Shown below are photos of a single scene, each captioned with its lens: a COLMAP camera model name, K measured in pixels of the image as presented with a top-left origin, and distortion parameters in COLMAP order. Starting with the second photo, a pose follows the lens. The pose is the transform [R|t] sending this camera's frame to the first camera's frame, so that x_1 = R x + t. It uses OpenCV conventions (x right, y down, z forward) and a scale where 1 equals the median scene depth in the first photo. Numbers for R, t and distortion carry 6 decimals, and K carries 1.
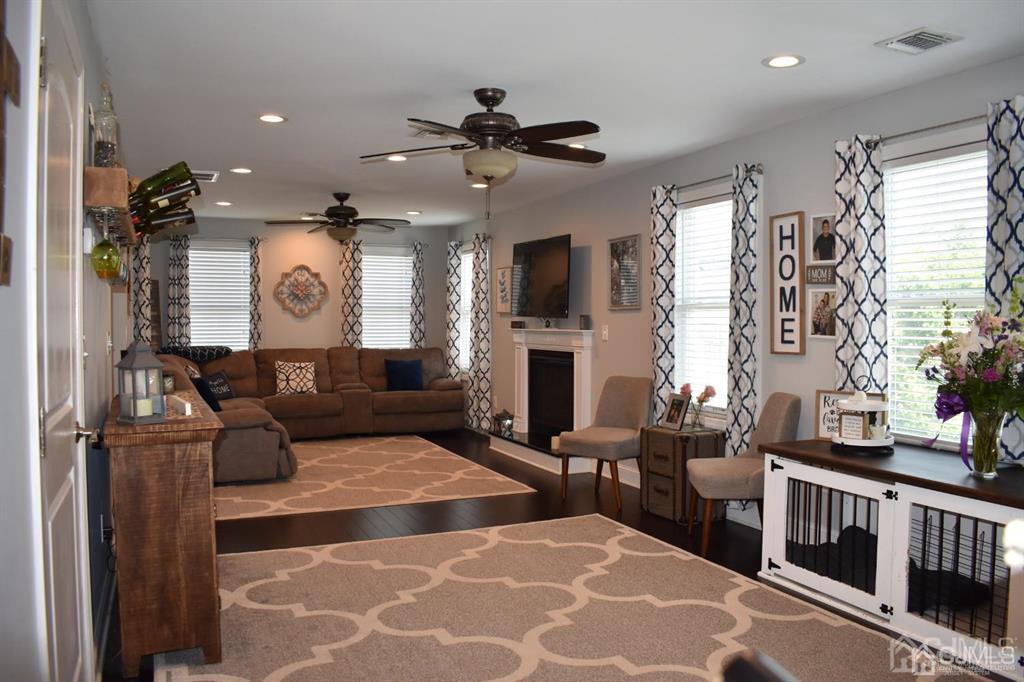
lens RADIAL K [[798.9, 0, 512.0], [0, 798.9, 341.0], [0, 0, 1]] dist [-0.092117, 0.009136]
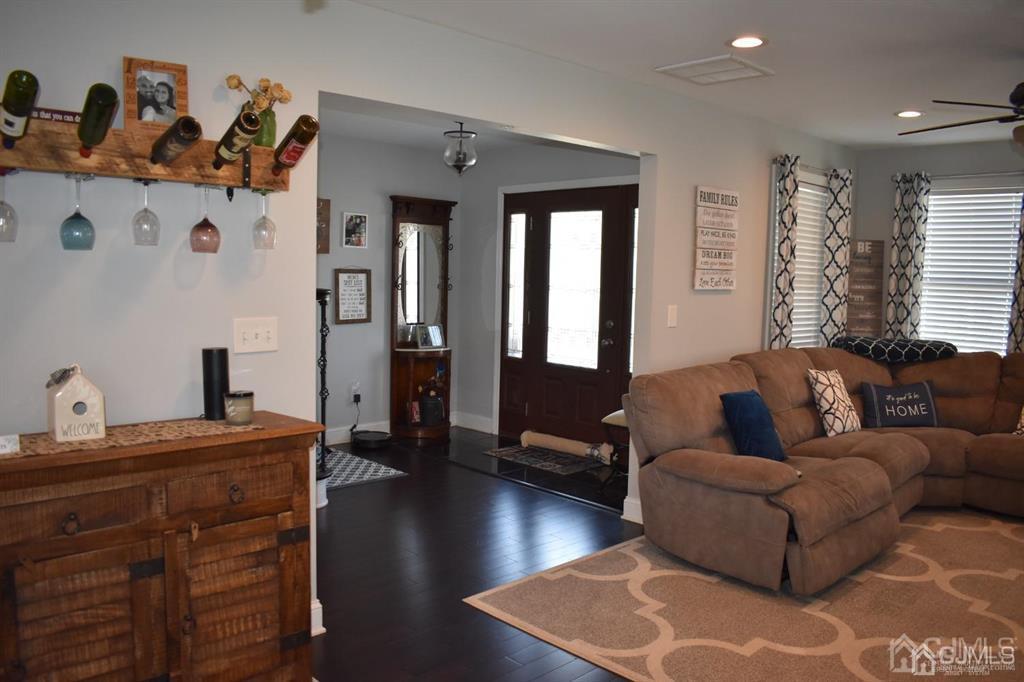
lens RADIAL K [[798.9, 0, 512.0], [0, 798.9, 341.0], [0, 0, 1]] dist [-0.092117, 0.009136]
pose [[0.348204, 0.091938, -0.932899, 0.139036], [-0.049973, 0.995584, 0.079463, -0.038090], [0.936086, 0.018950, 0.351261, 0.629283]]
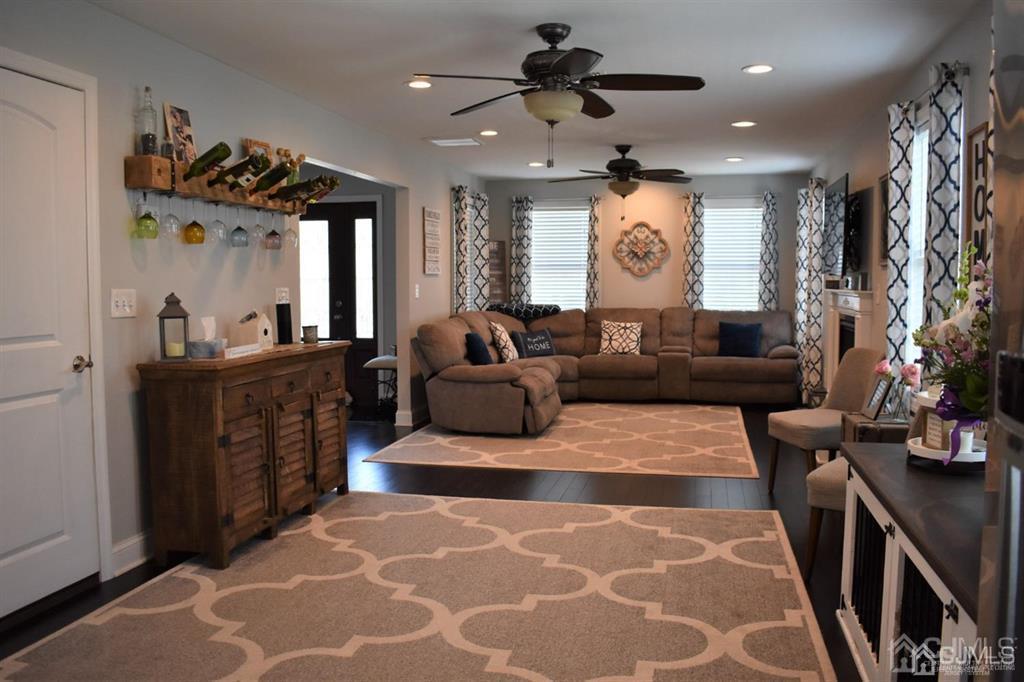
lens RADIAL K [[847.1, 0, 525.9], [0, 847.1, 339.6], [0, 0, 1]] dist [-0.088788, 0.004166]
pose [[0.816599, 0.038992, -0.575887, 0.333089], [-0.013690, 0.998743, 0.048210, -0.000515], [0.577043, -0.031484, 0.816107, 0.116974]]
